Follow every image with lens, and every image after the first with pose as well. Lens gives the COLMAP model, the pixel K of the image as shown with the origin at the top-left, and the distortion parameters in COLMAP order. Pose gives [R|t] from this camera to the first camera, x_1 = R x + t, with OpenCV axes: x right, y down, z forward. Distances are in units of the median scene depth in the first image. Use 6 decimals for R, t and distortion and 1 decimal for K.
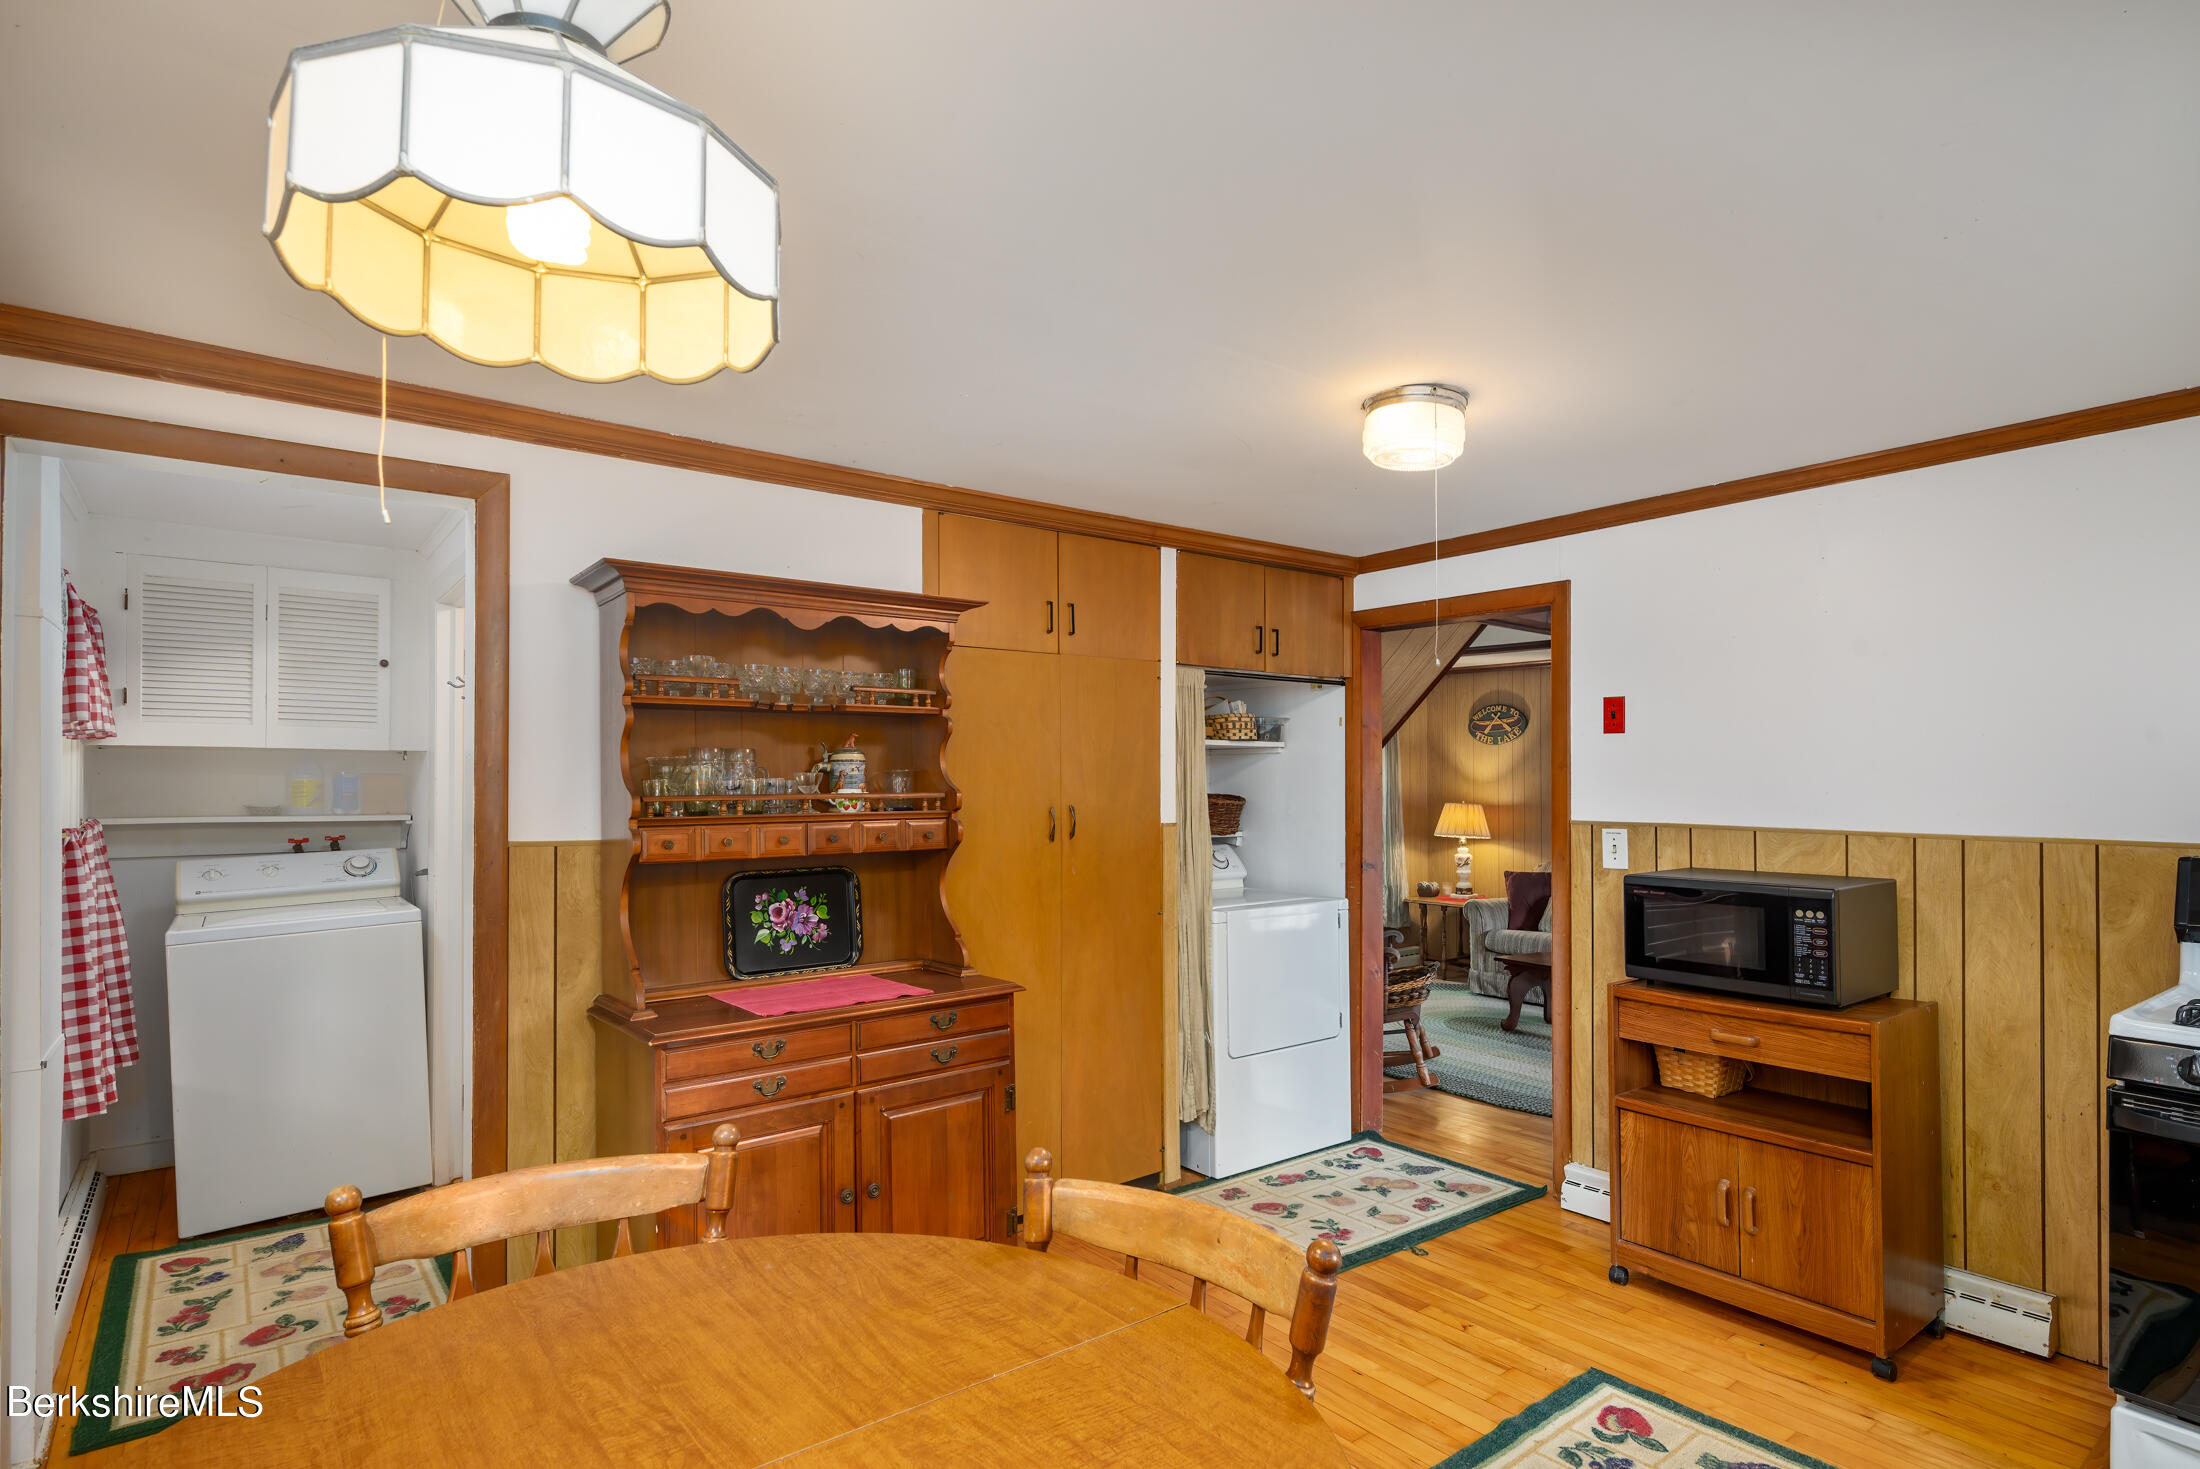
lens RADIAL K [[1116.9, 0, 1097.4], [0, 1116.9, 766.1], [0, 0, 1]] dist [-0.000380, 0.001425]
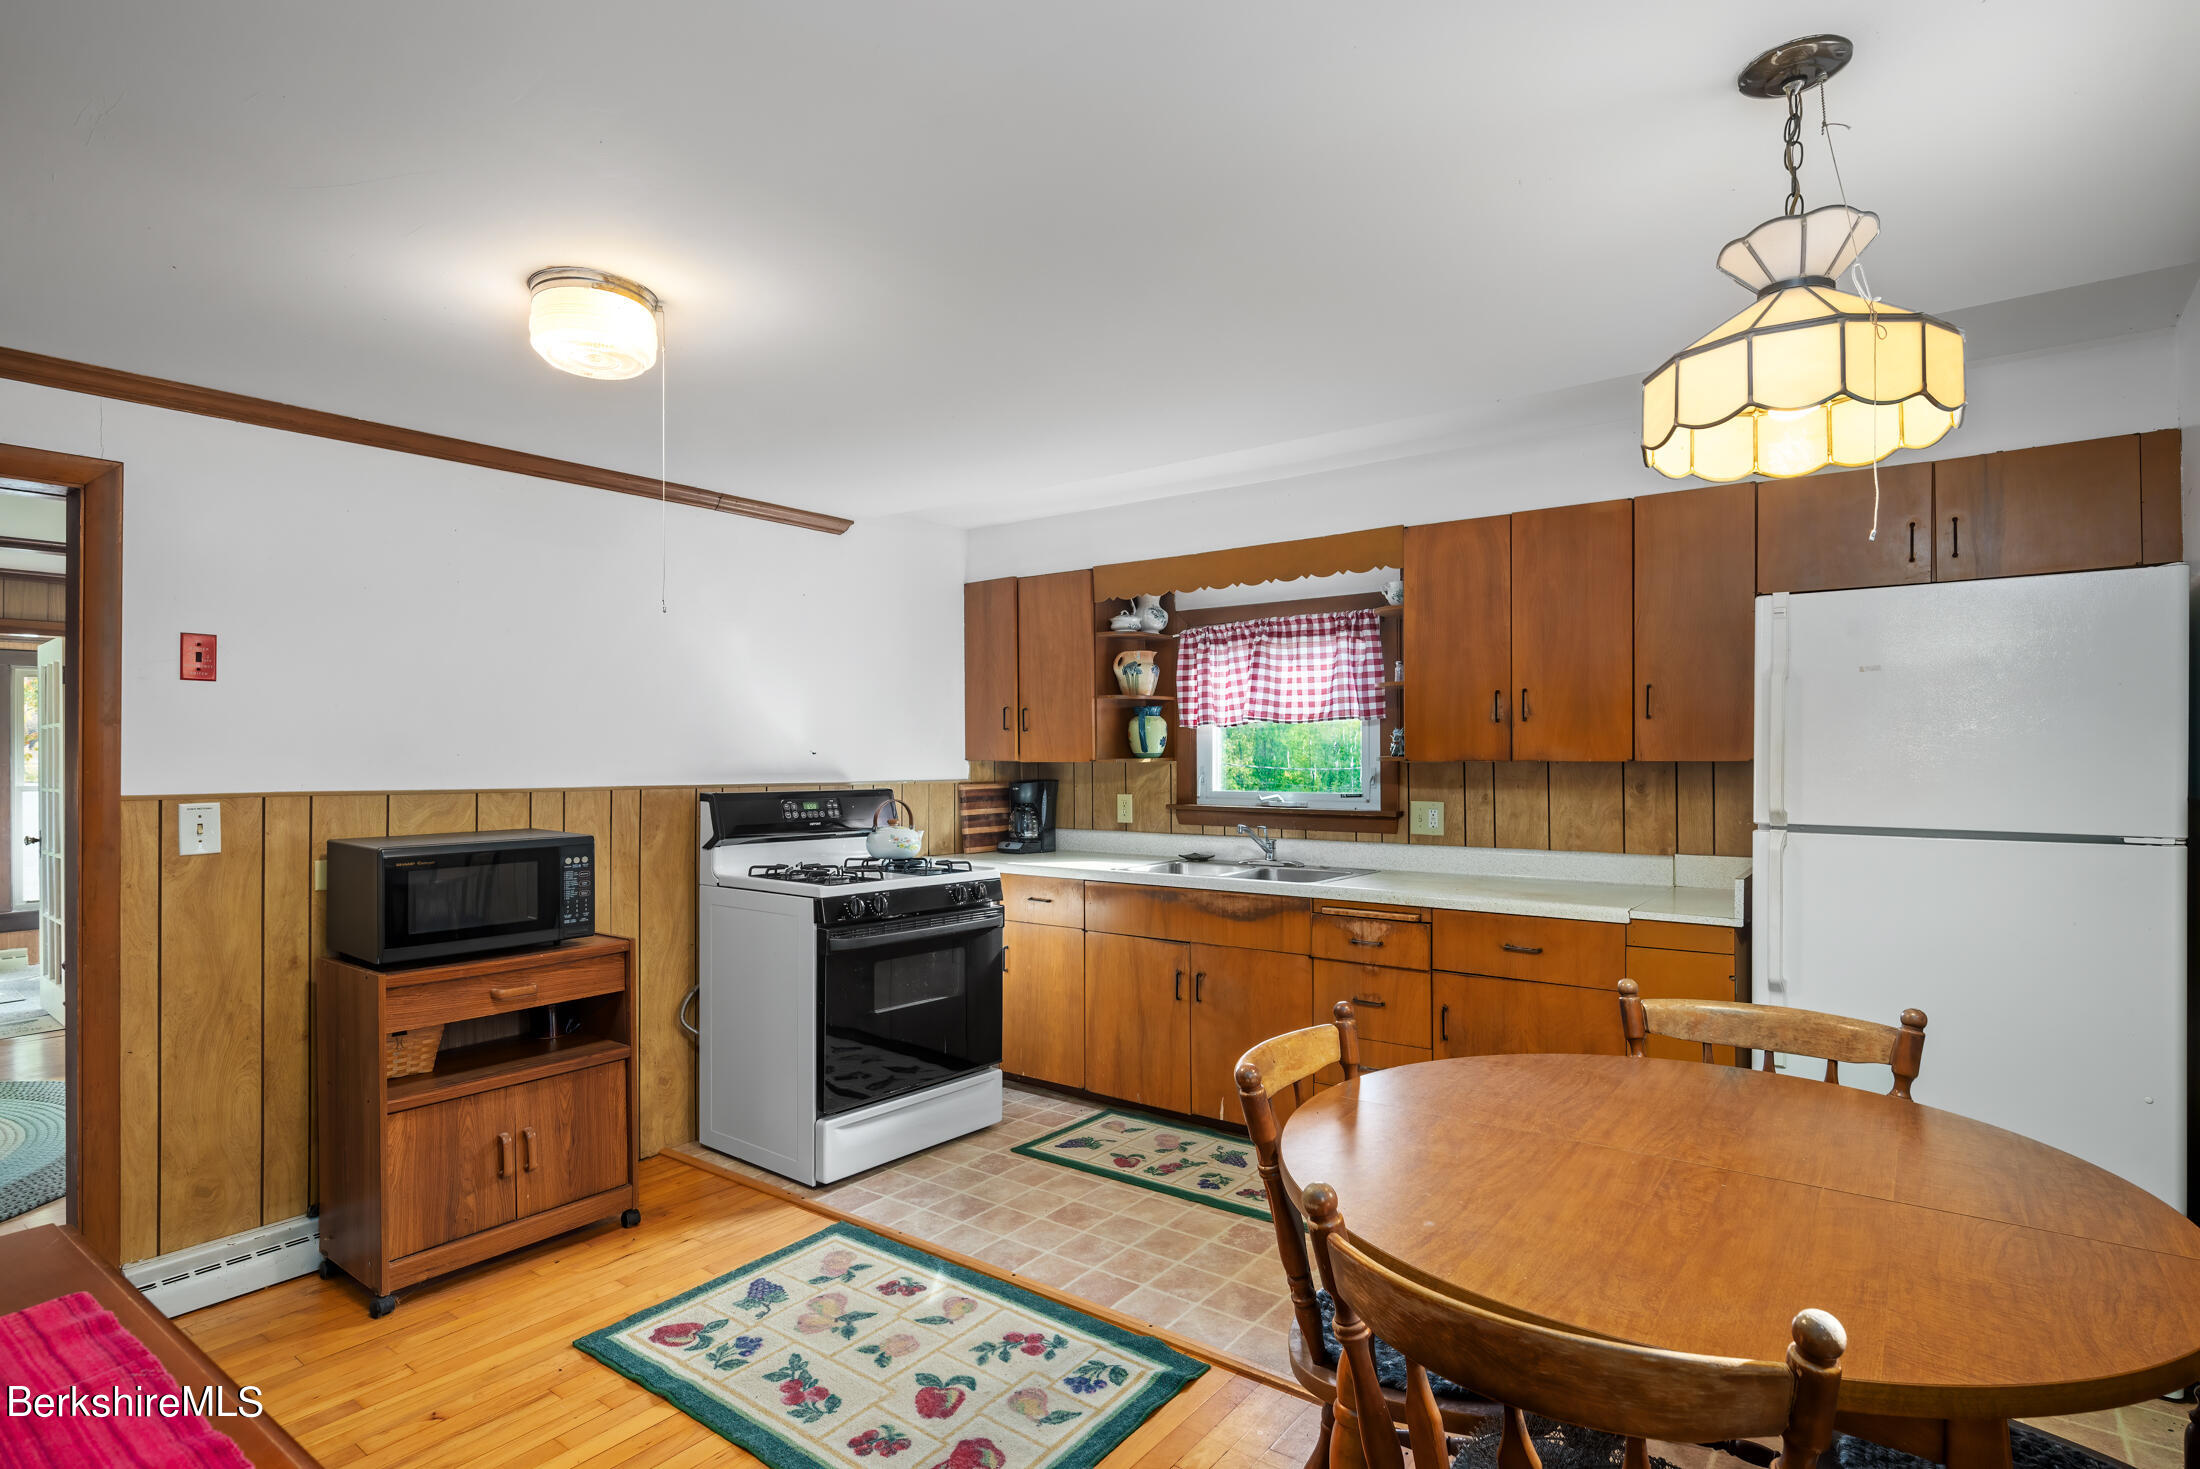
lens RADIAL K [[1116.9, 0, 1100.8], [0, 1116.9, 750.3], [0, 0, 1]] dist [-0.000380, 0.001425]
pose [[-0.245943, 0.001841, 0.969283, -0.655597], [-0.010957, 0.999929, -0.004679, 0.023342], [-0.969222, -0.011772, -0.245905, 0.851409]]
